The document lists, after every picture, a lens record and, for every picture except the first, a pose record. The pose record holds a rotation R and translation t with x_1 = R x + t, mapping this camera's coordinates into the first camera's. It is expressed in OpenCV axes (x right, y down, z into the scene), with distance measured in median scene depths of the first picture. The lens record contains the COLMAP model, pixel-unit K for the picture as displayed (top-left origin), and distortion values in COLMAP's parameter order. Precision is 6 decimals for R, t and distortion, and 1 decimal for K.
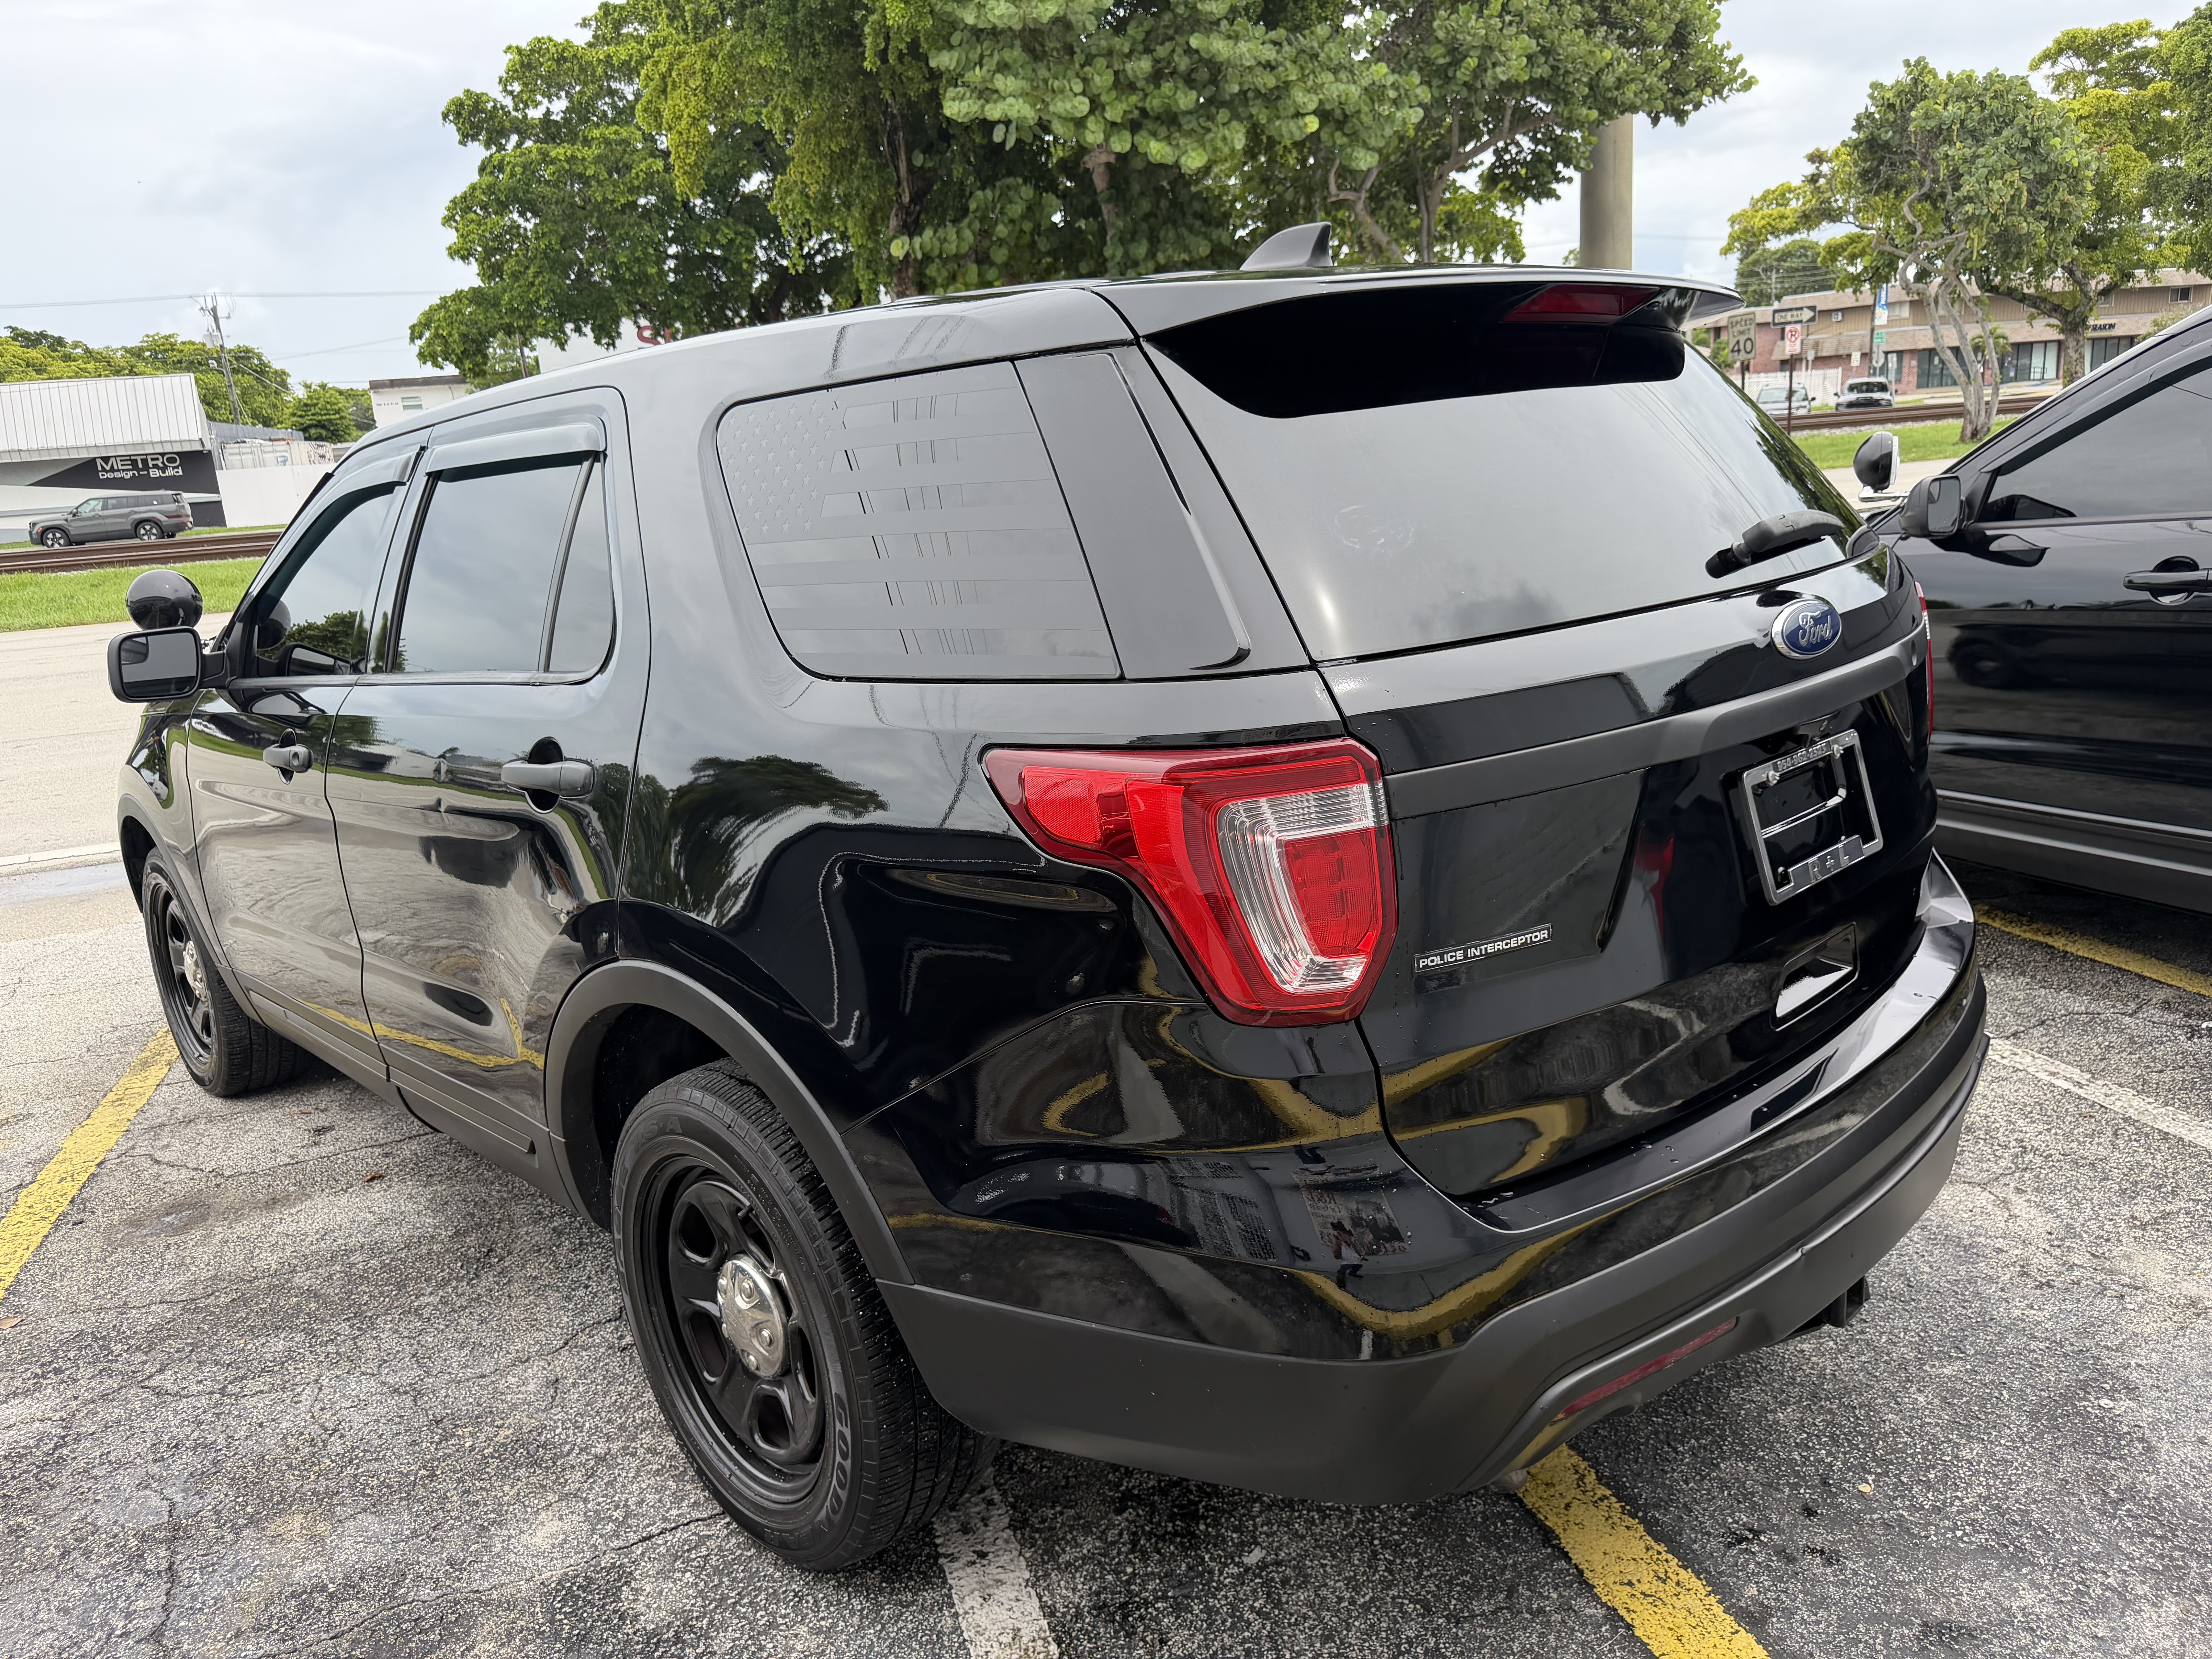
lens RADIAL K [[1582.6, 0, 1105.1], [0, 1582.6, 841.2], [0, 0, 1]] dist [0.001431, -0.006454]
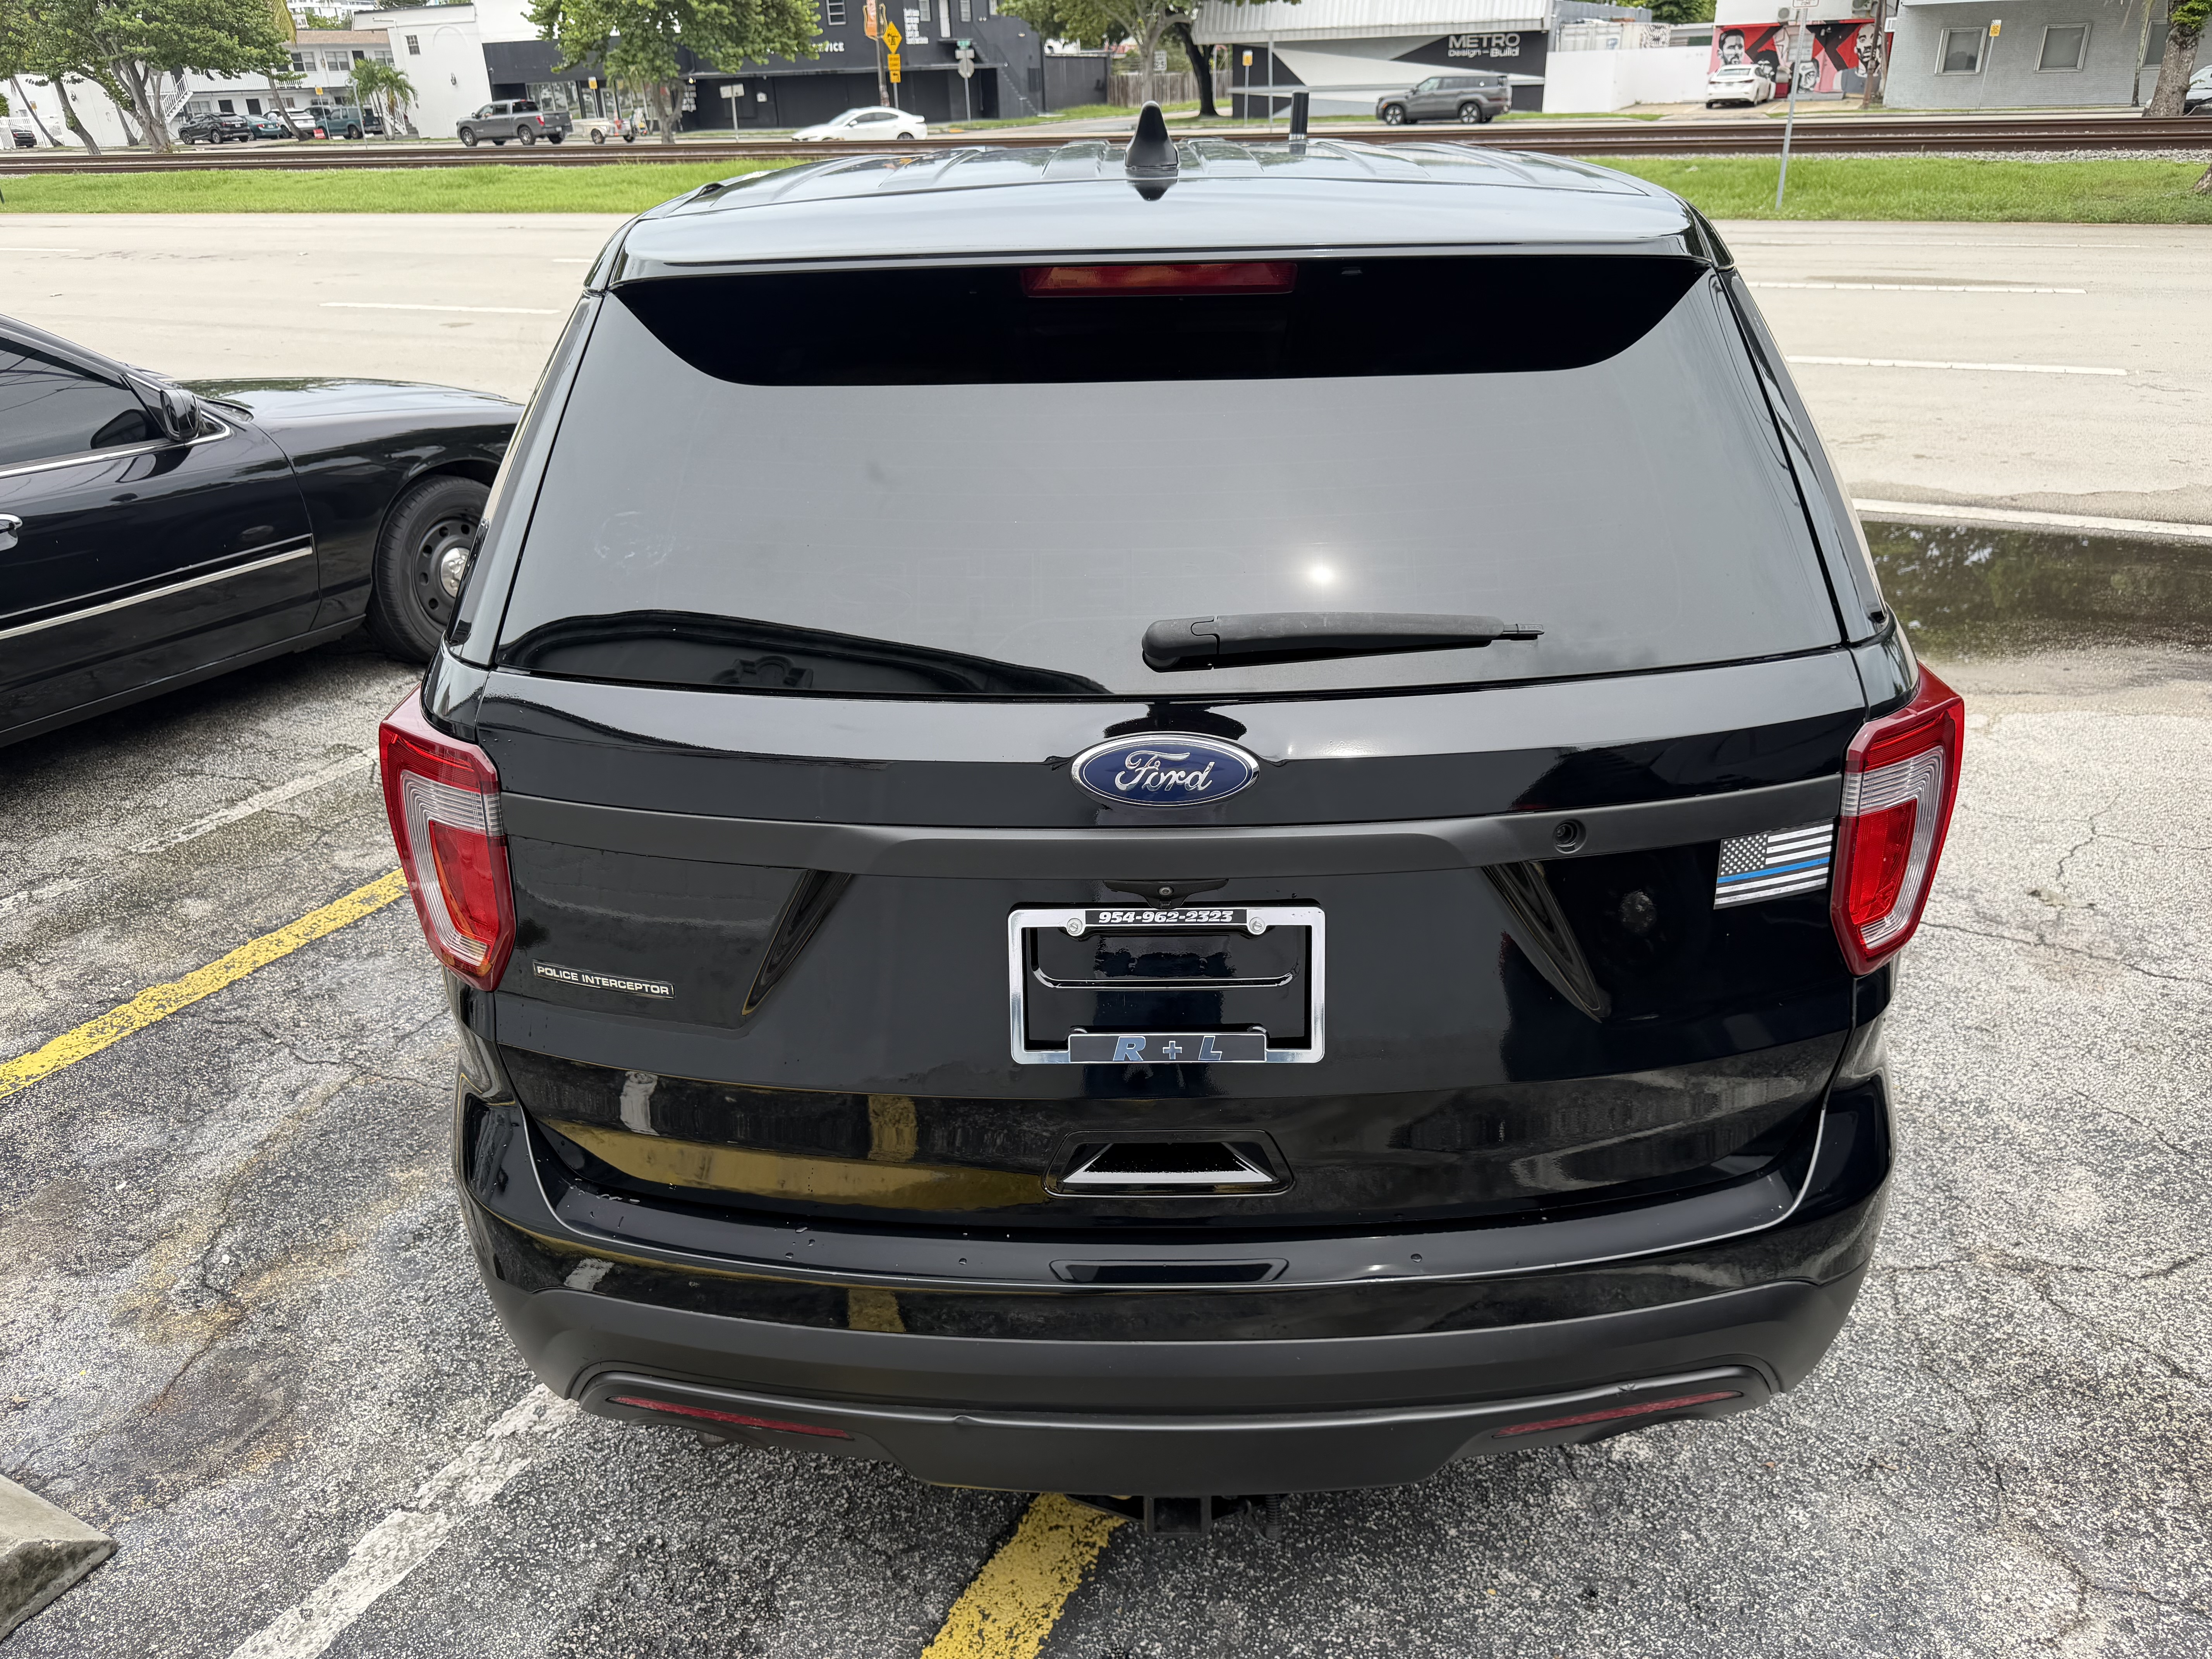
lens RADIAL K [[1582.6, 0, 1101.0], [0, 1582.6, 839.6], [0, 0, 1]] dist [0.001431, -0.006454]
pose [[0.711762, 0.343042, -0.612958, 0.078895], [-0.192109, 0.934433, 0.299881, -0.028601], [0.675640, -0.095689, 0.730996, 0.035234]]
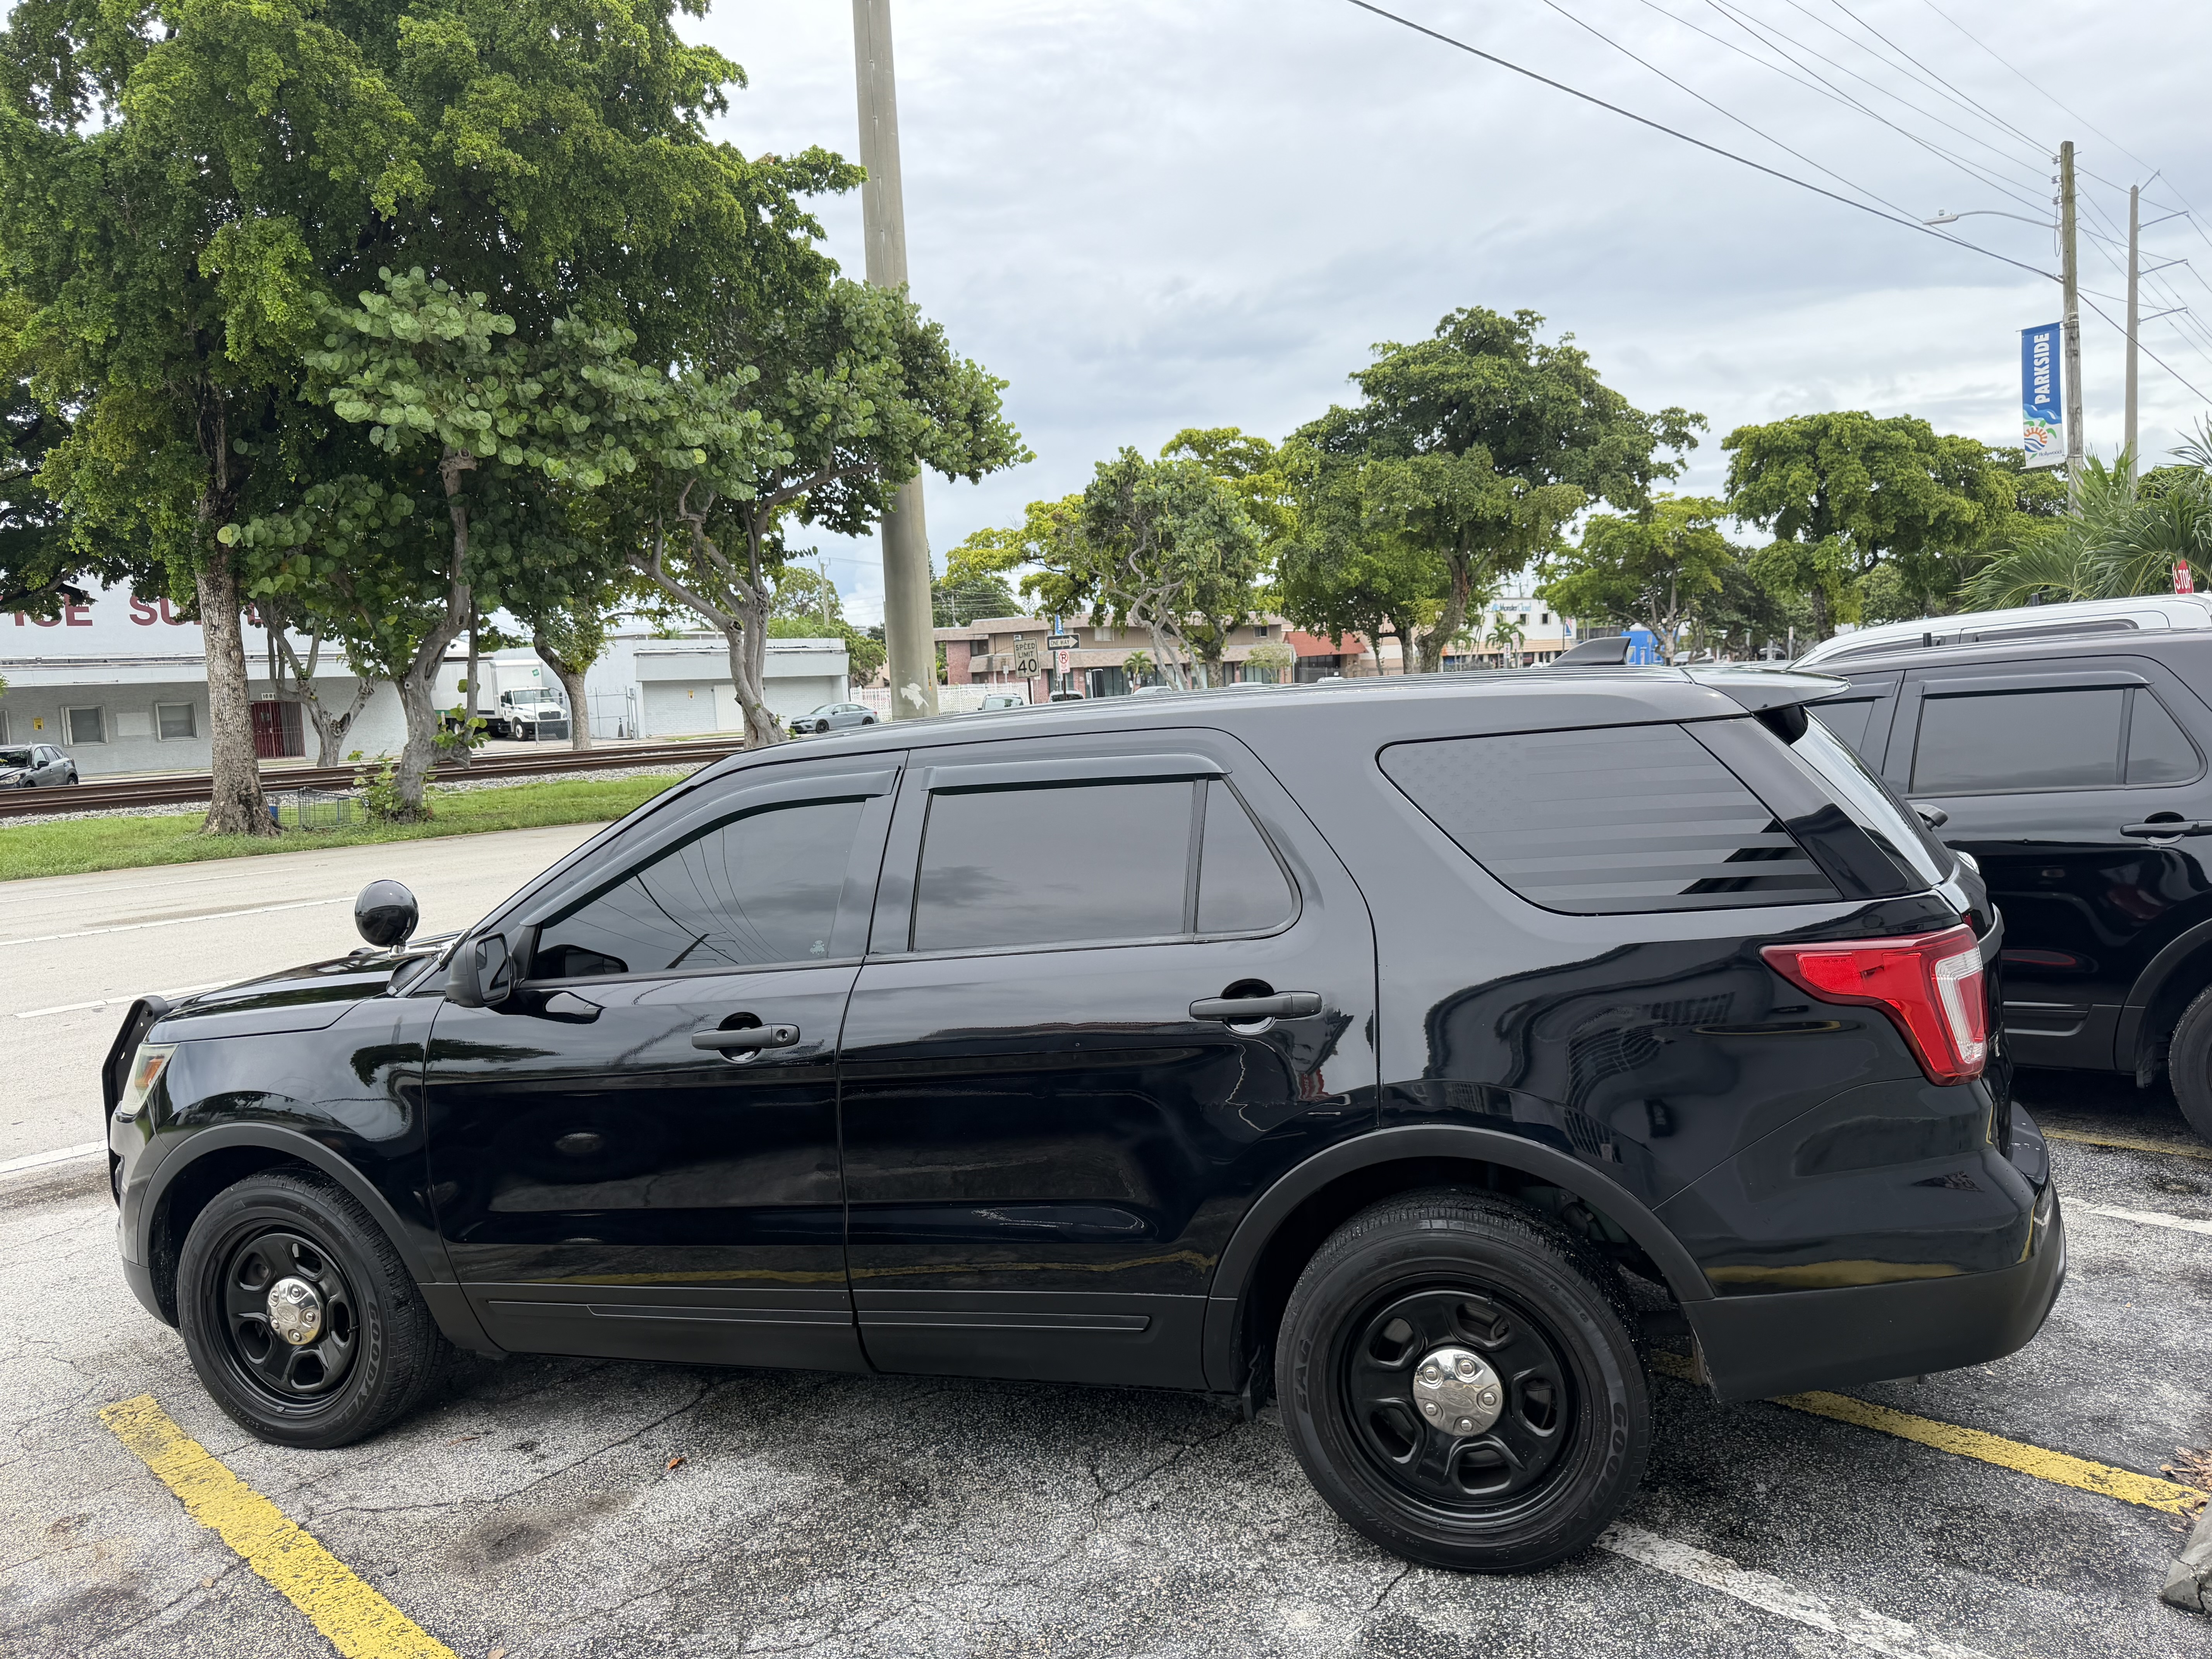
lens RADIAL K [[1582.6, 0, 1116.3], [0, 1582.6, 828.5], [0, 0, 1]] dist [0.001431, -0.006454]
pose [[0.876551, -0.016010, 0.481043, -0.117680], [0.107075, 0.980887, -0.162465, 0.001653], [-0.469248, 0.193916, 0.861512, -0.013262]]
